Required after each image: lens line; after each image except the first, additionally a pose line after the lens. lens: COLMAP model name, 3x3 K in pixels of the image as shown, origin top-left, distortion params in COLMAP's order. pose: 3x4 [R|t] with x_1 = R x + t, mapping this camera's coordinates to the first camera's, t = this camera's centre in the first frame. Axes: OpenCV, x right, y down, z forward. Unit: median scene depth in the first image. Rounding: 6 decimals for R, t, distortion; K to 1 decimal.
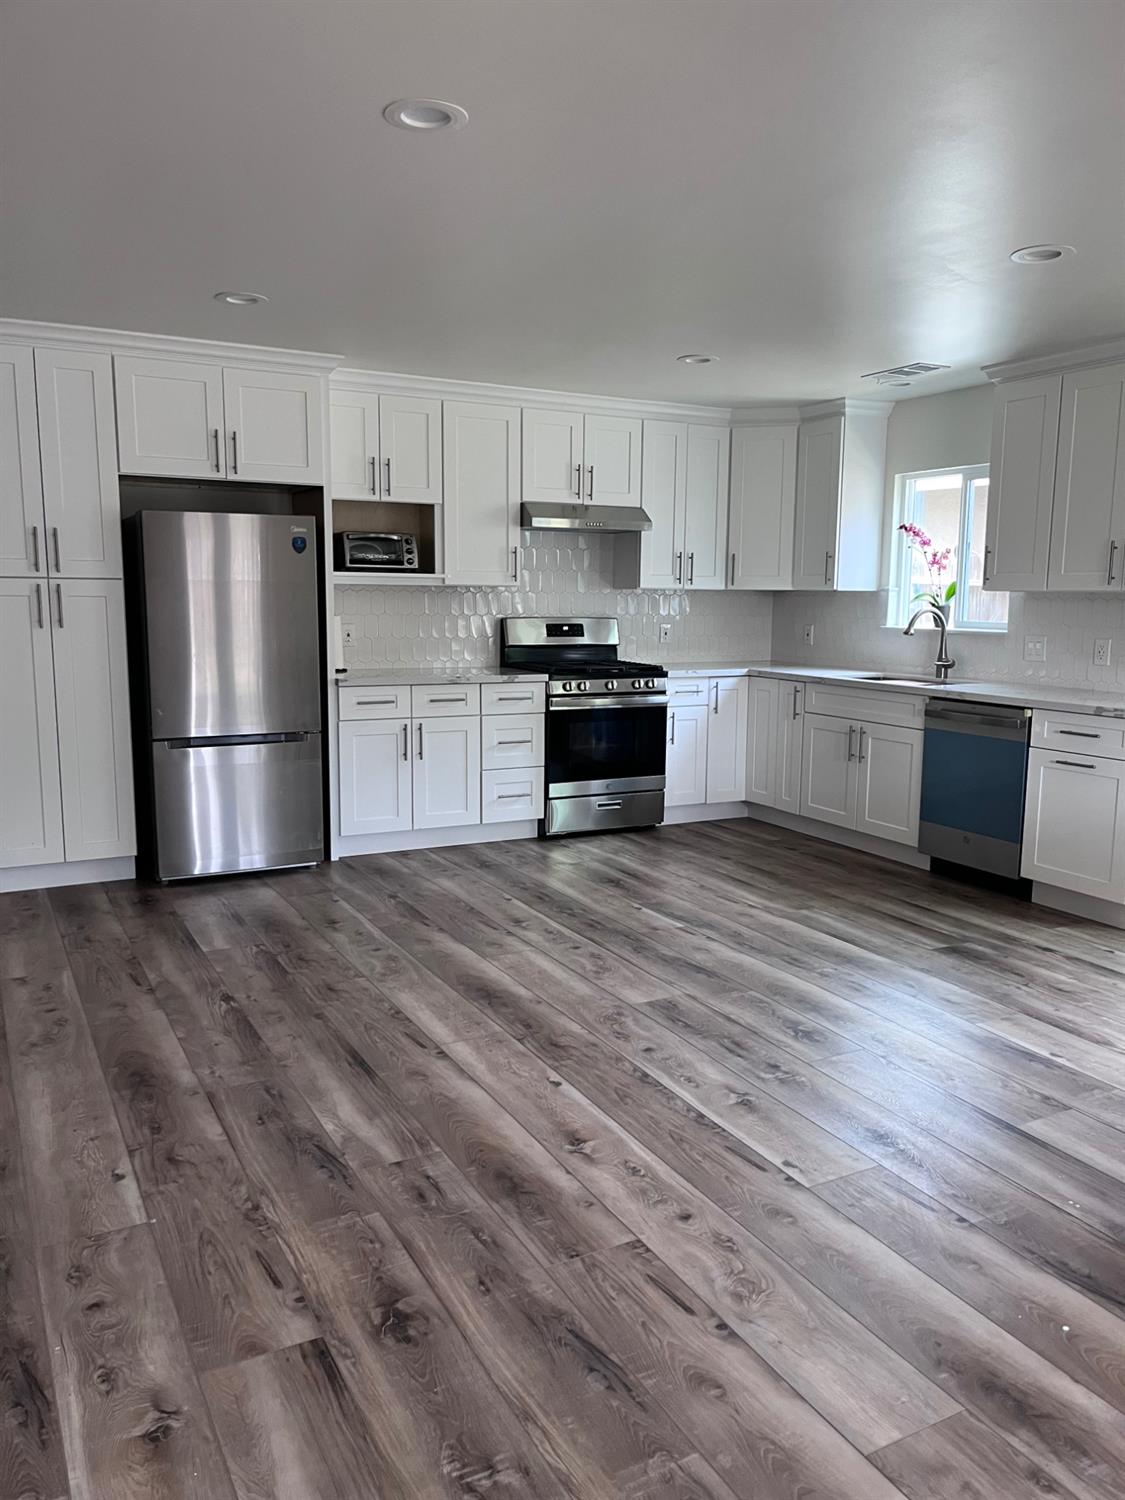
lens RADIAL K [[1139.7, 0, 575.7], [0, 1139.7, 770.3], [0, 0, 1]] dist [0.021379, -0.045006]
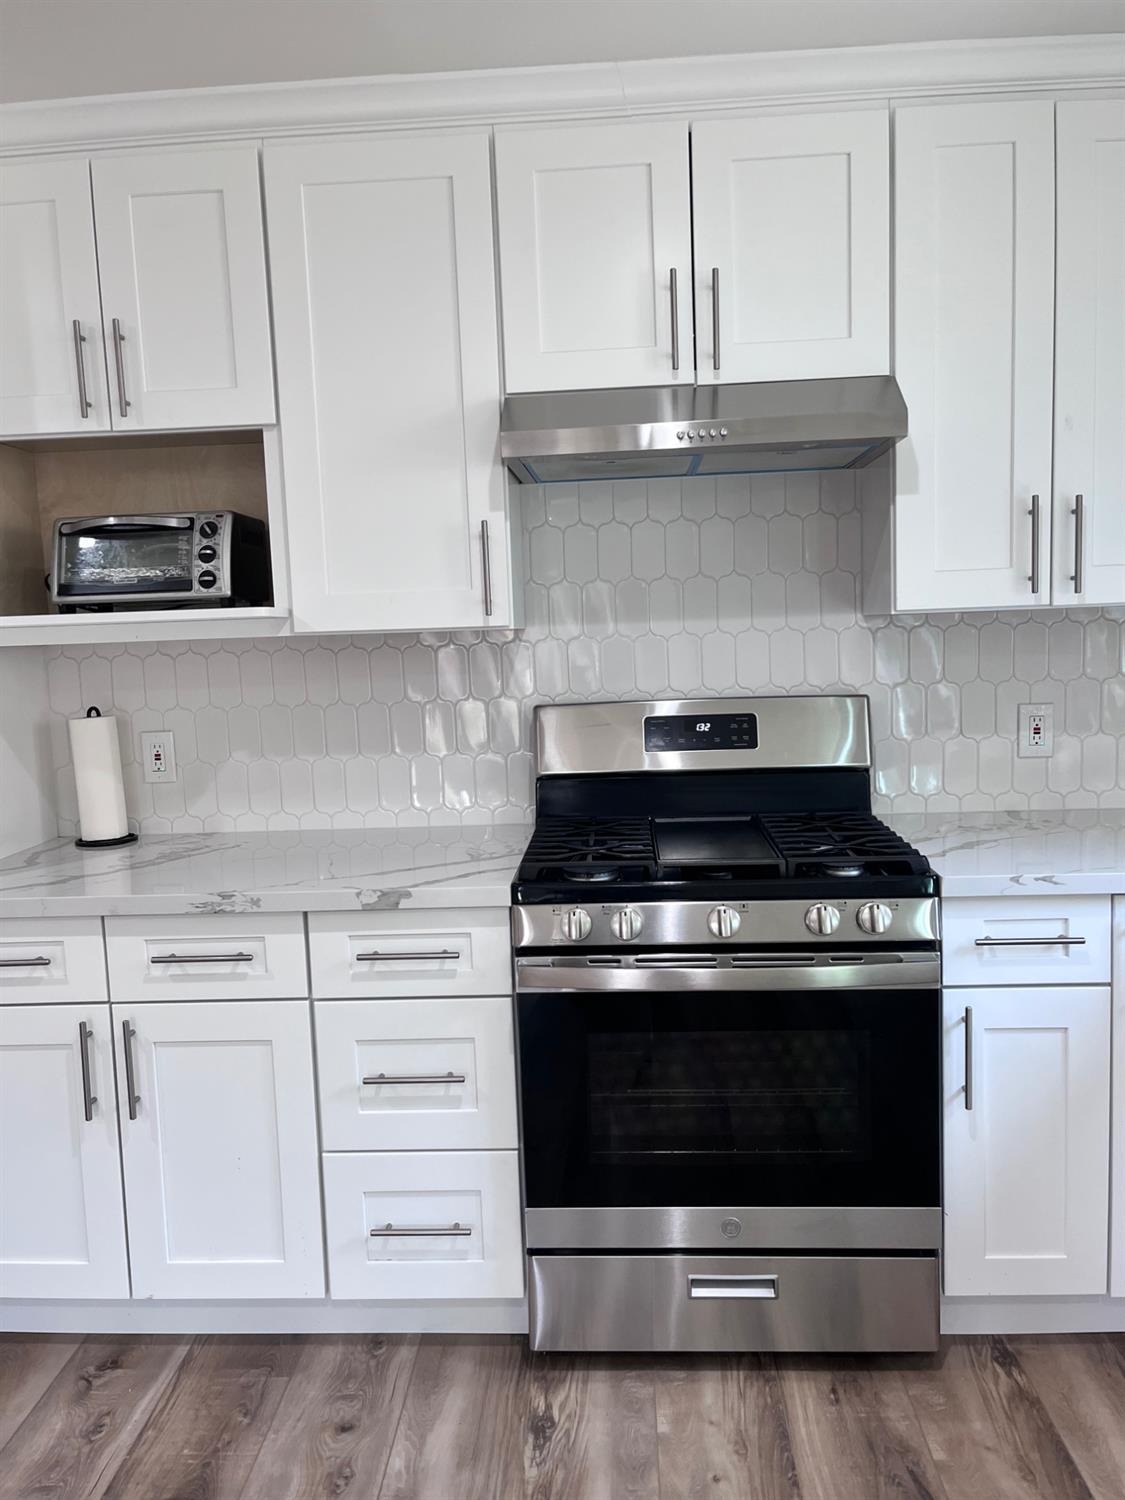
lens RADIAL K [[1139.7, 0, 563.9], [0, 1139.7, 746.5], [0, 0, 1]] dist [0.021379, -0.045006]
pose [[0.856455, 0.010662, -0.516111, 0.162217], [-0.031388, 0.999012, -0.031449, -0.116215], [0.515266, 0.043134, 0.855944, 0.723504]]
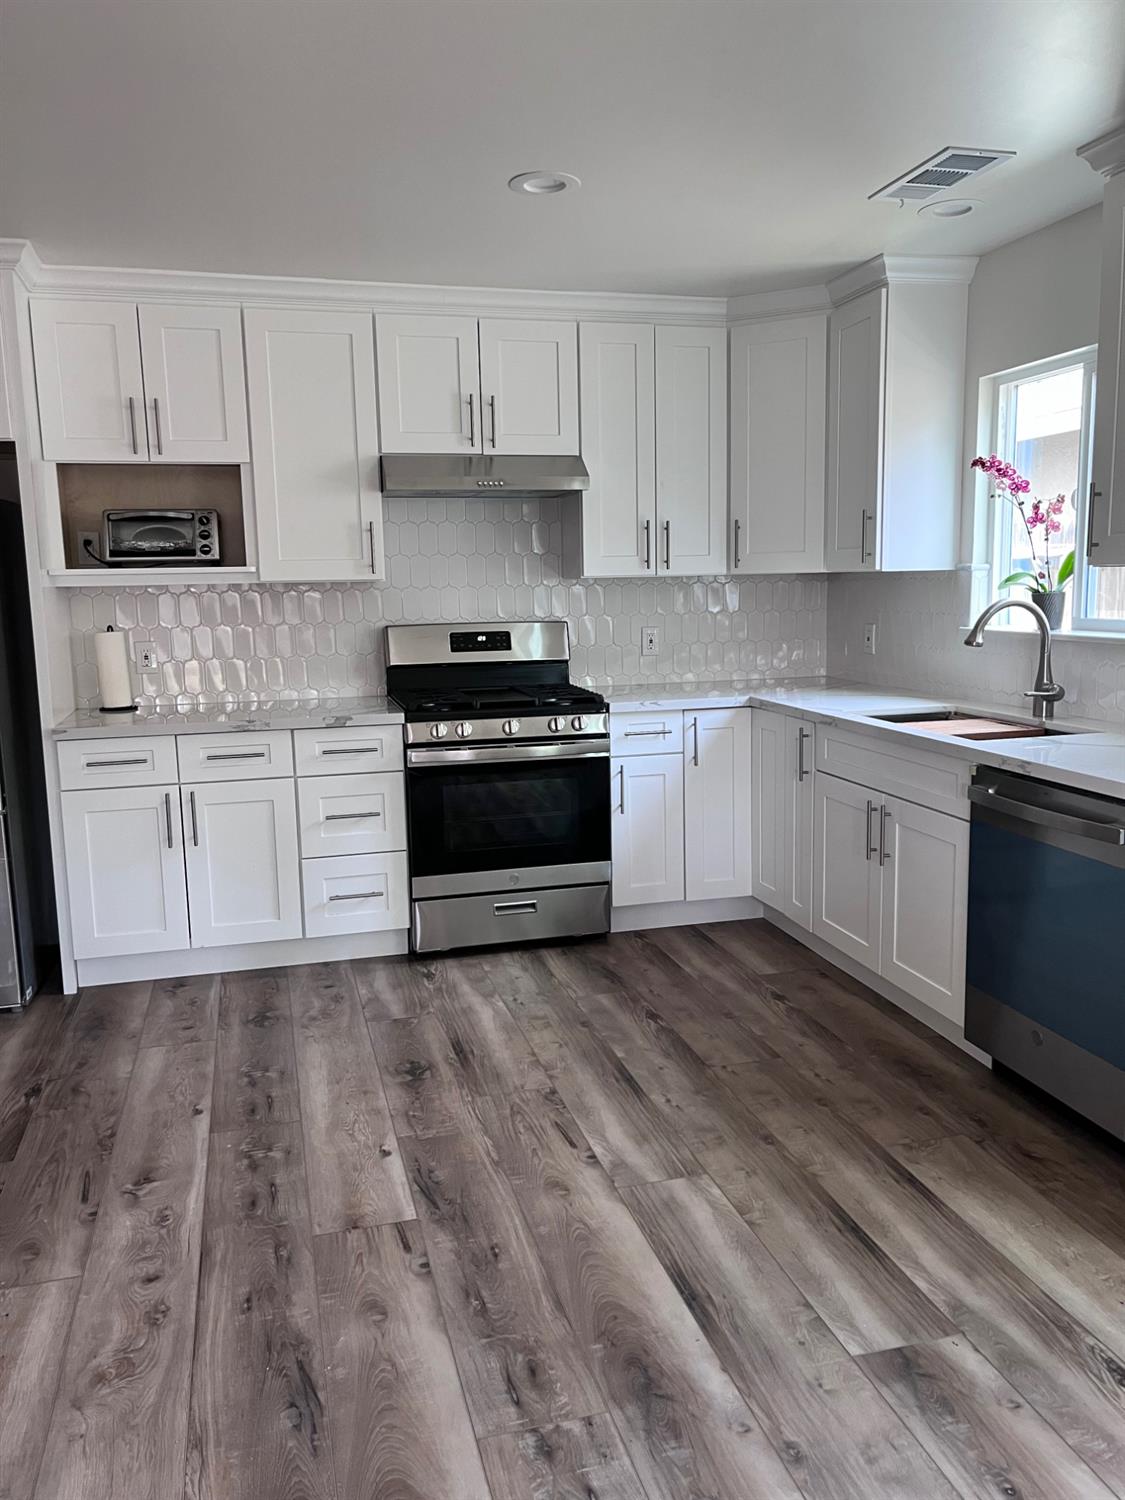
lens RADIAL K [[1139.7, 0, 570.2], [0, 1139.7, 754.0], [0, 0, 1]] dist [0.021379, -0.045006]
pose [[0.974603, 0.004222, -0.223899, 0.218327], [-0.003929, 0.999991, 0.001753, -0.062643], [0.223904, -0.000829, 0.974611, 0.381501]]
